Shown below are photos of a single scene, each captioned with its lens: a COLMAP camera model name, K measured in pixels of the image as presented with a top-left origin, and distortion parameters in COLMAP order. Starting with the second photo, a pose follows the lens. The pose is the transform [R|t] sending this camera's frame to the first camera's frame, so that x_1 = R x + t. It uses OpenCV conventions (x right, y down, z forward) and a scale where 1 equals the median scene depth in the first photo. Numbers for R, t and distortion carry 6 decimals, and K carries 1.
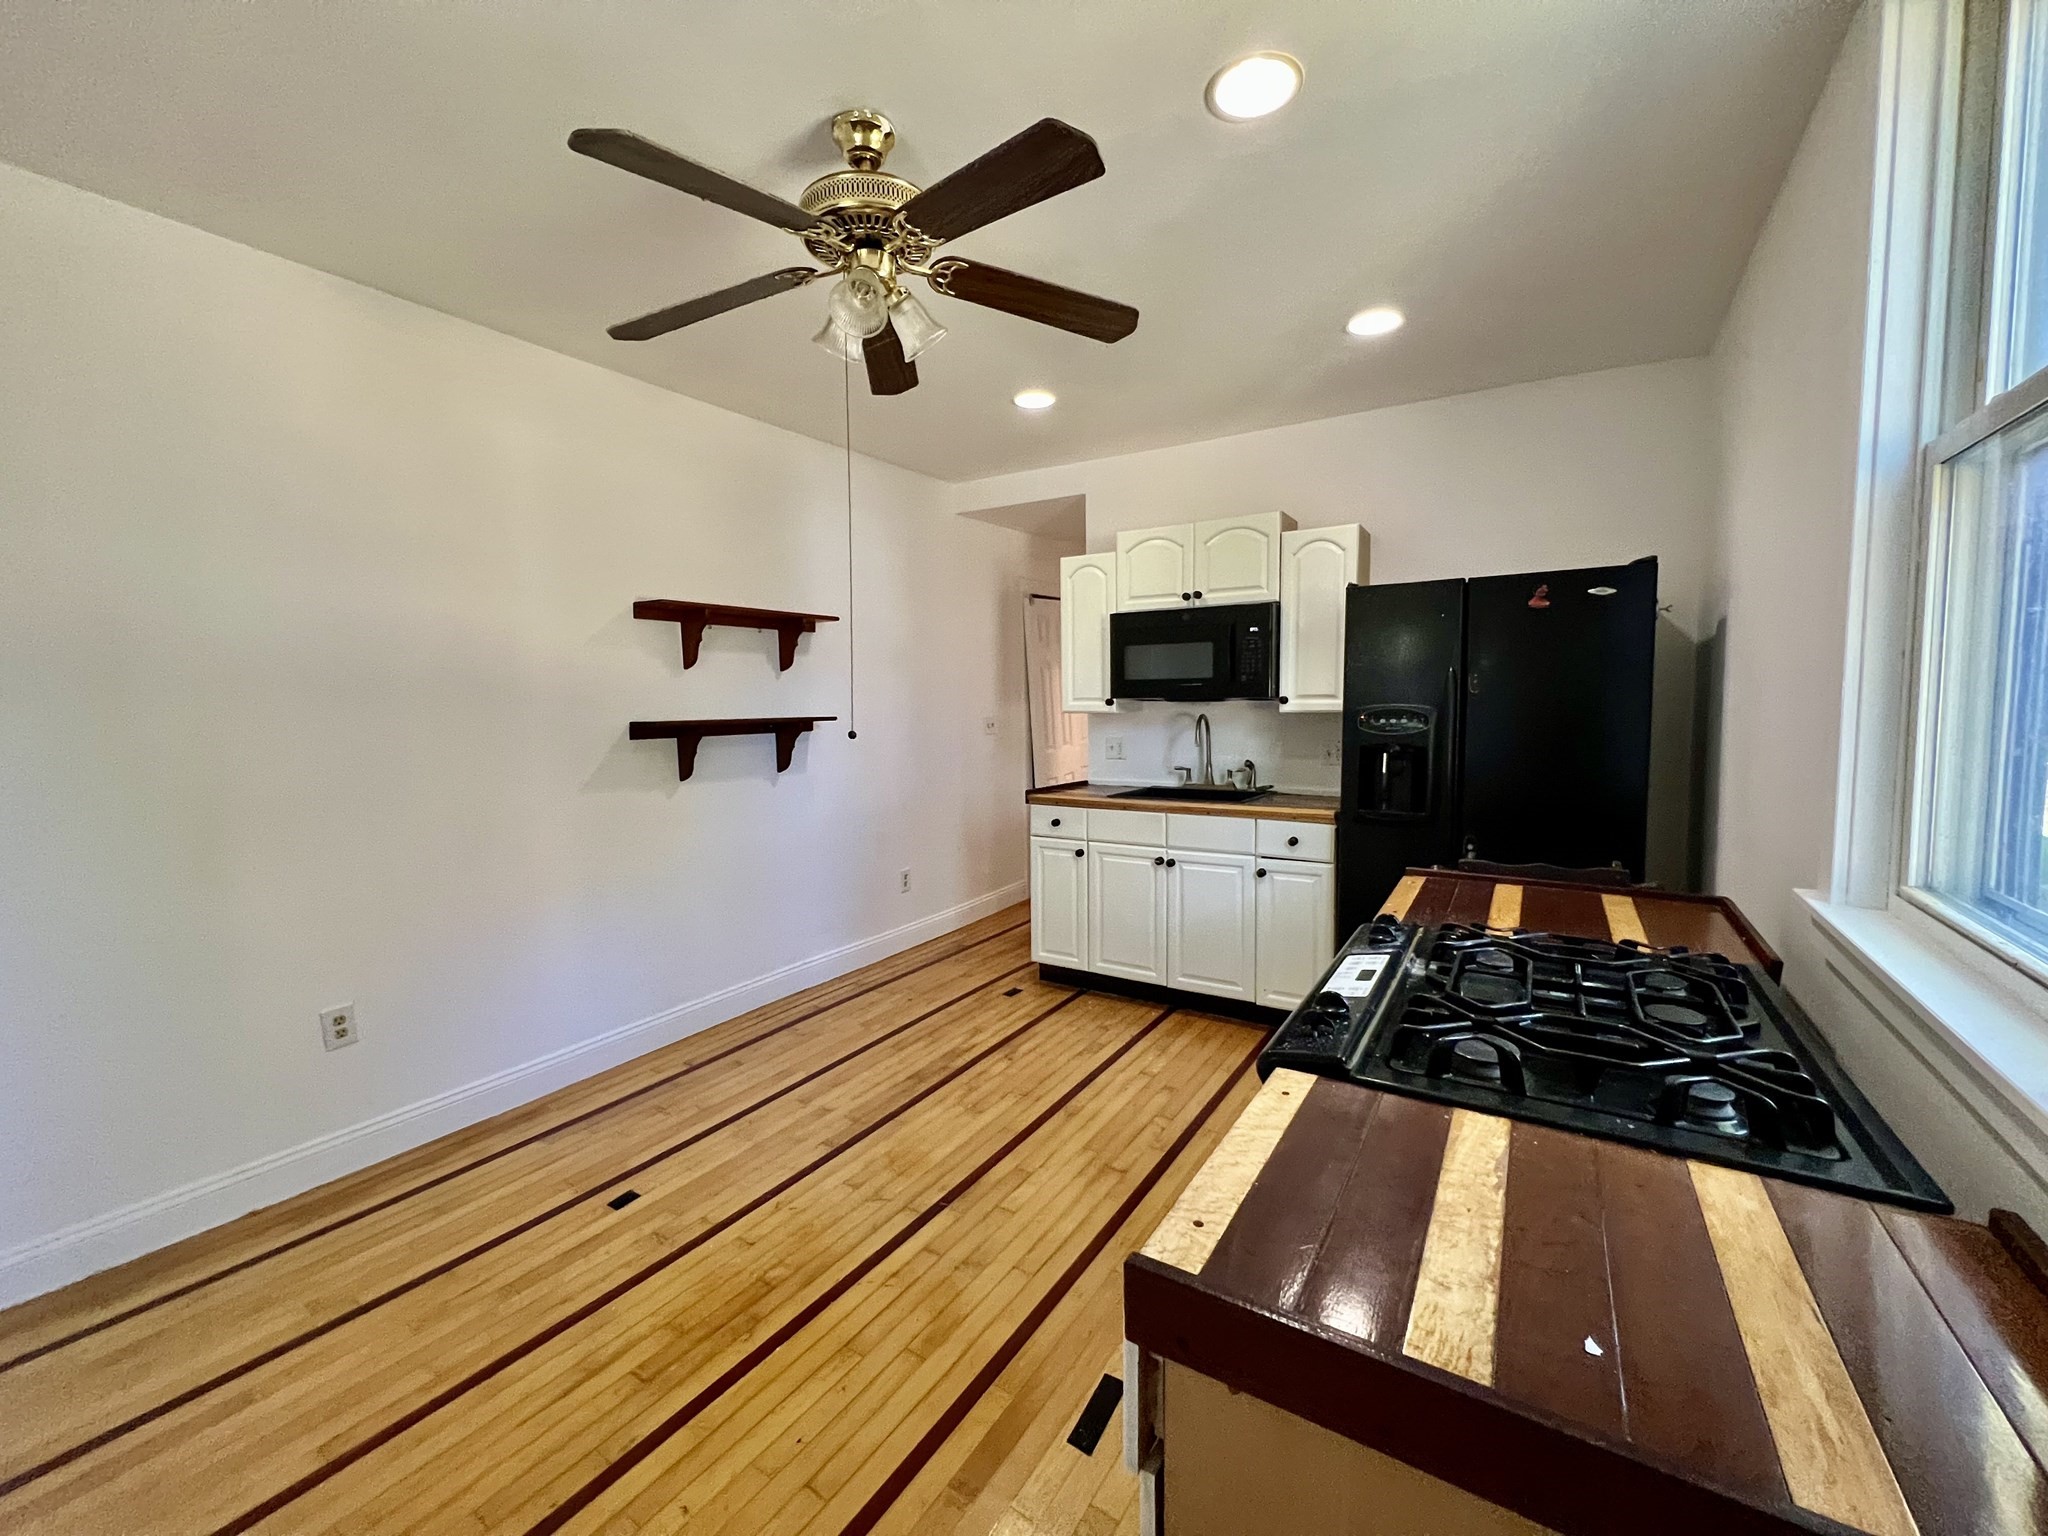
lens RADIAL K [[815.3, 0, 1021.1], [0, 815.3, 761.9], [0, 0, 1]] dist [-0.001547, 0.000197]
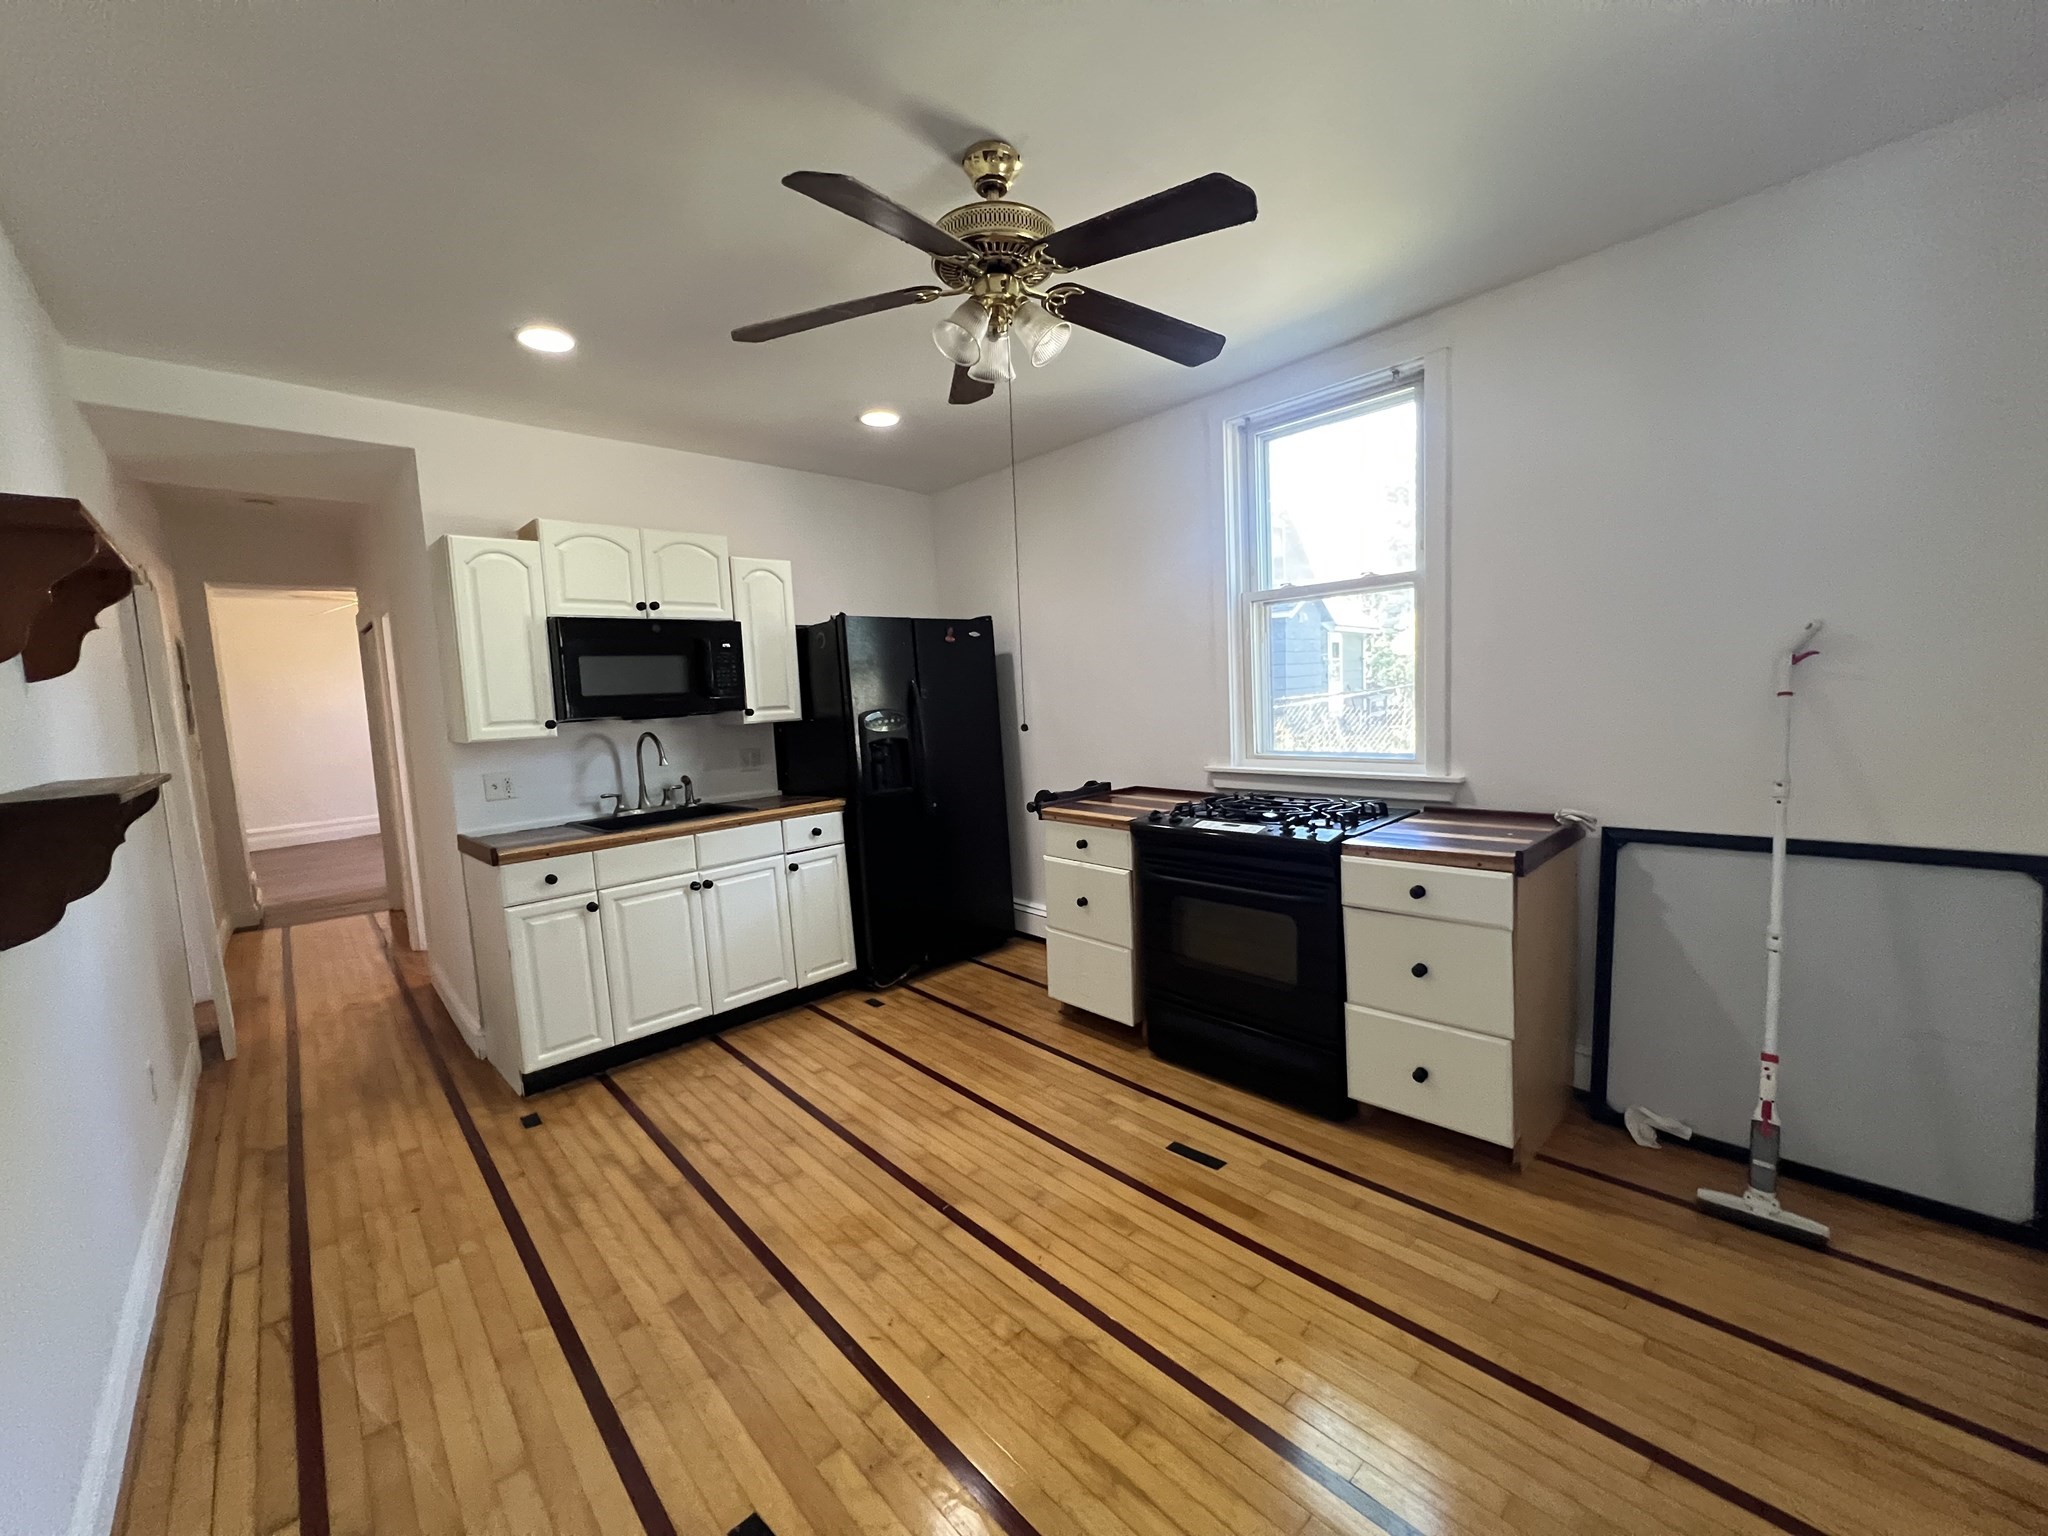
lens RADIAL K [[815.3, 0, 1014.5], [0, 815.3, 762.9], [0, 0, 1]] dist [-0.001547, 0.000197]
pose [[0.245783, -0.086056, 0.965497, -0.642643], [0.124946, 0.990554, 0.056482, -0.026421], [-0.961238, 0.106753, 0.254213, 0.395956]]
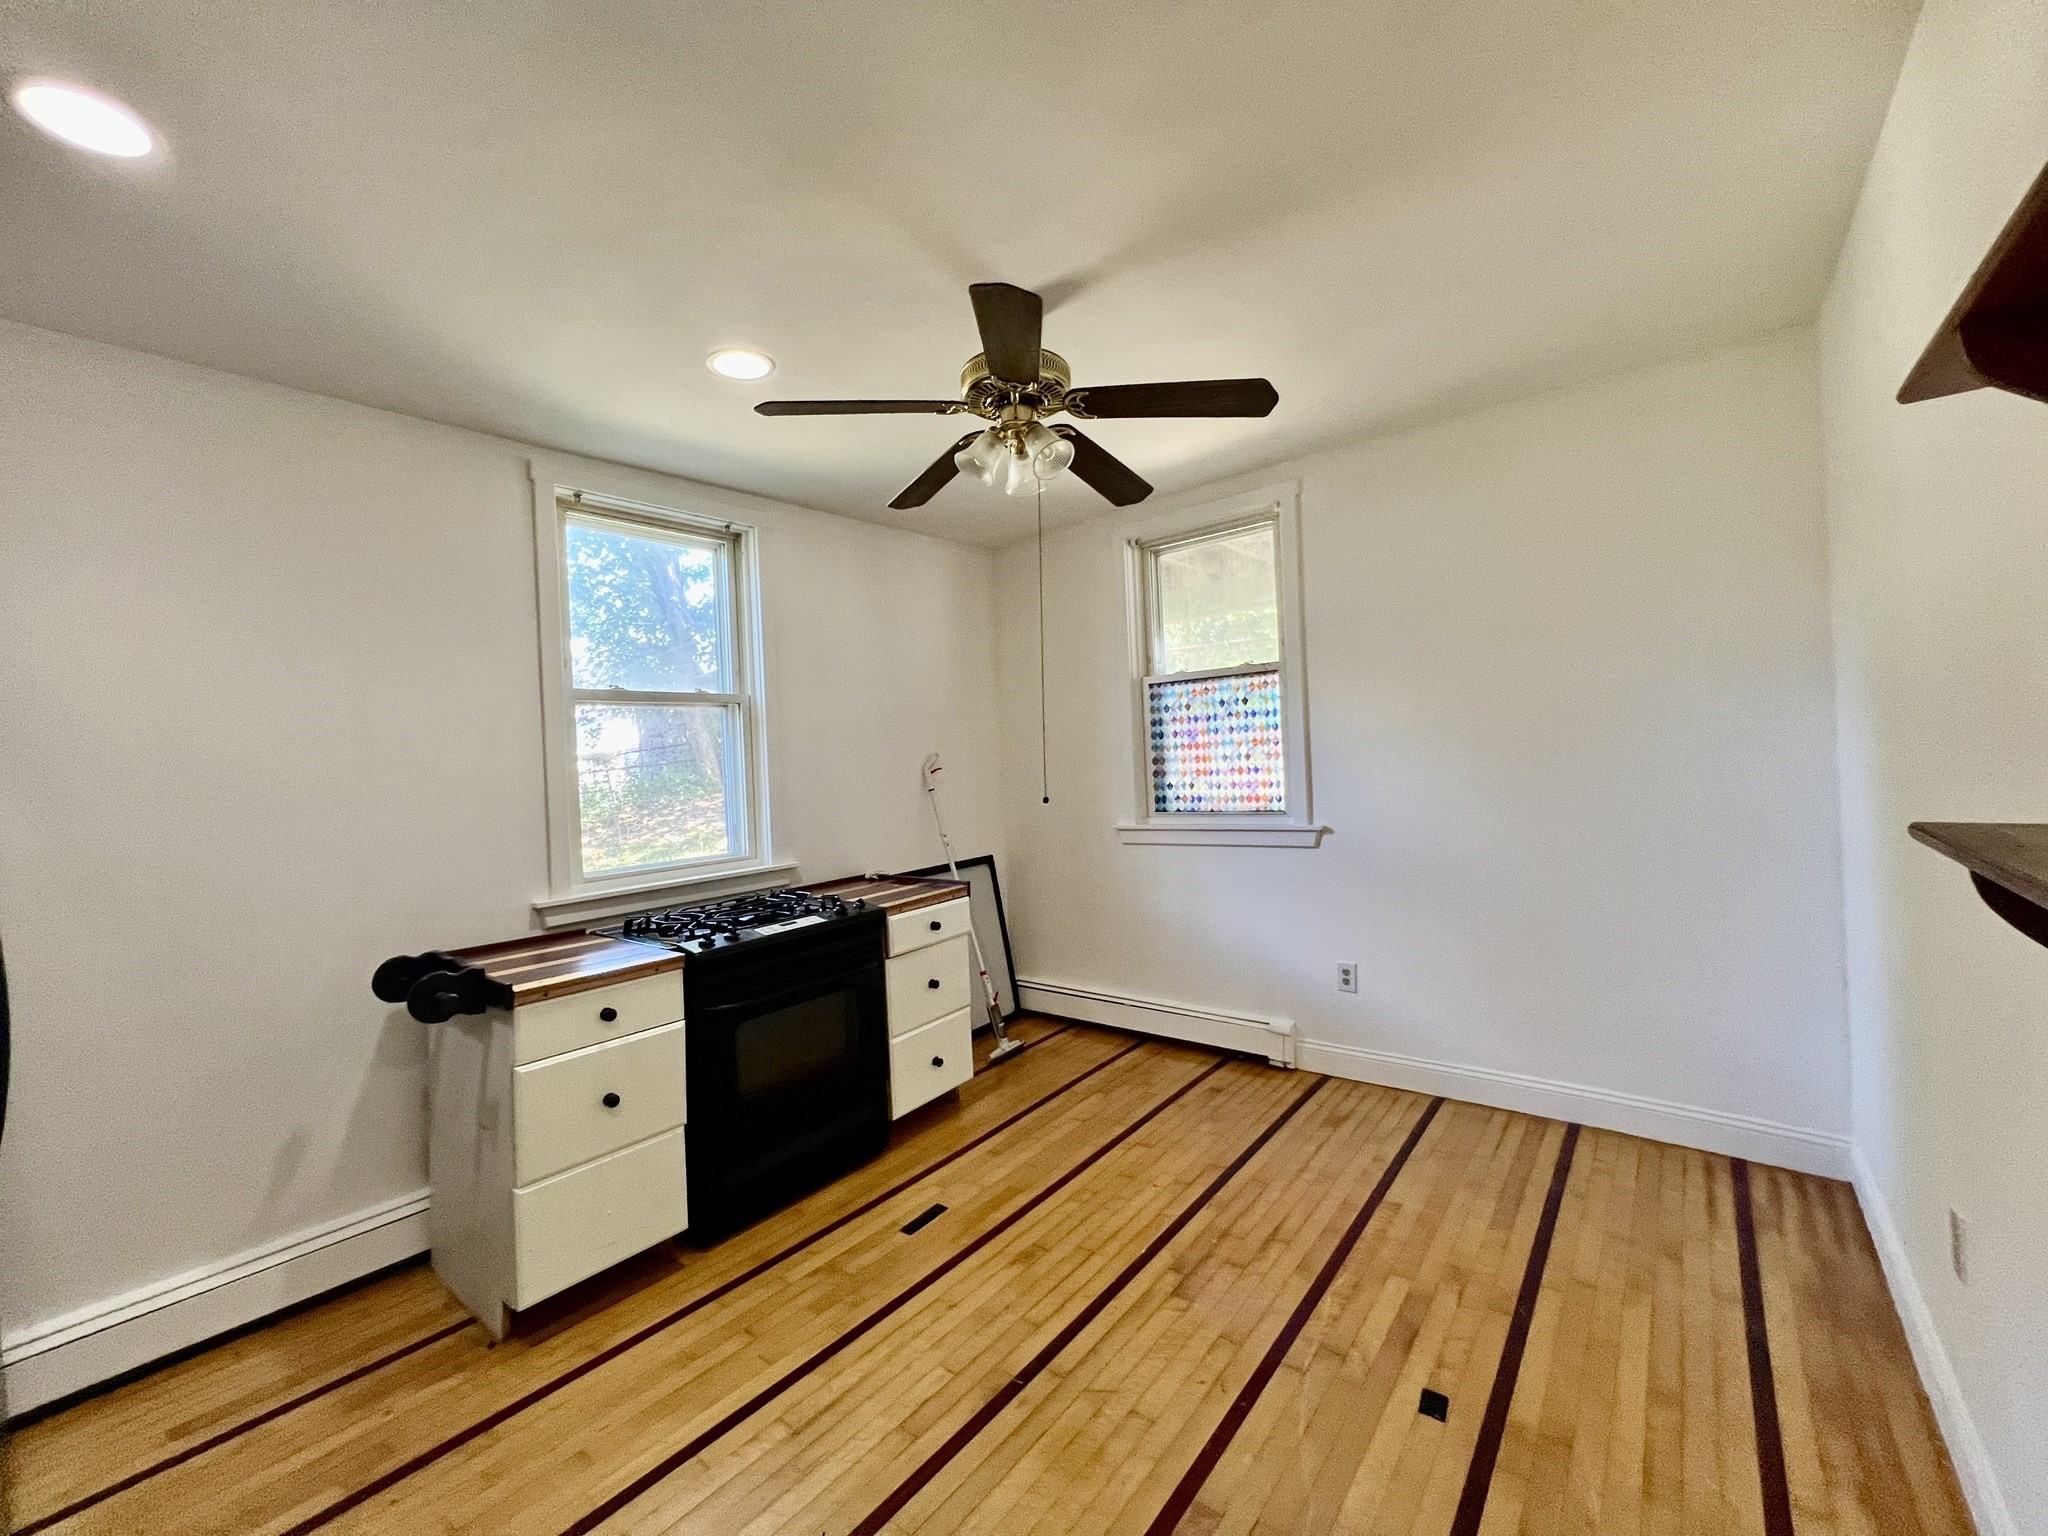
lens RADIAL K [[815.3, 0, 1023.6], [0, 815.3, 760.4], [0, 0, 1]] dist [-0.001547, 0.000197]
pose [[-0.992392, 0.064219, 0.105047, -0.148118], [0.073230, 0.993746, 0.084302, -0.102755], [-0.098977, 0.091353, -0.990888, 1.149768]]
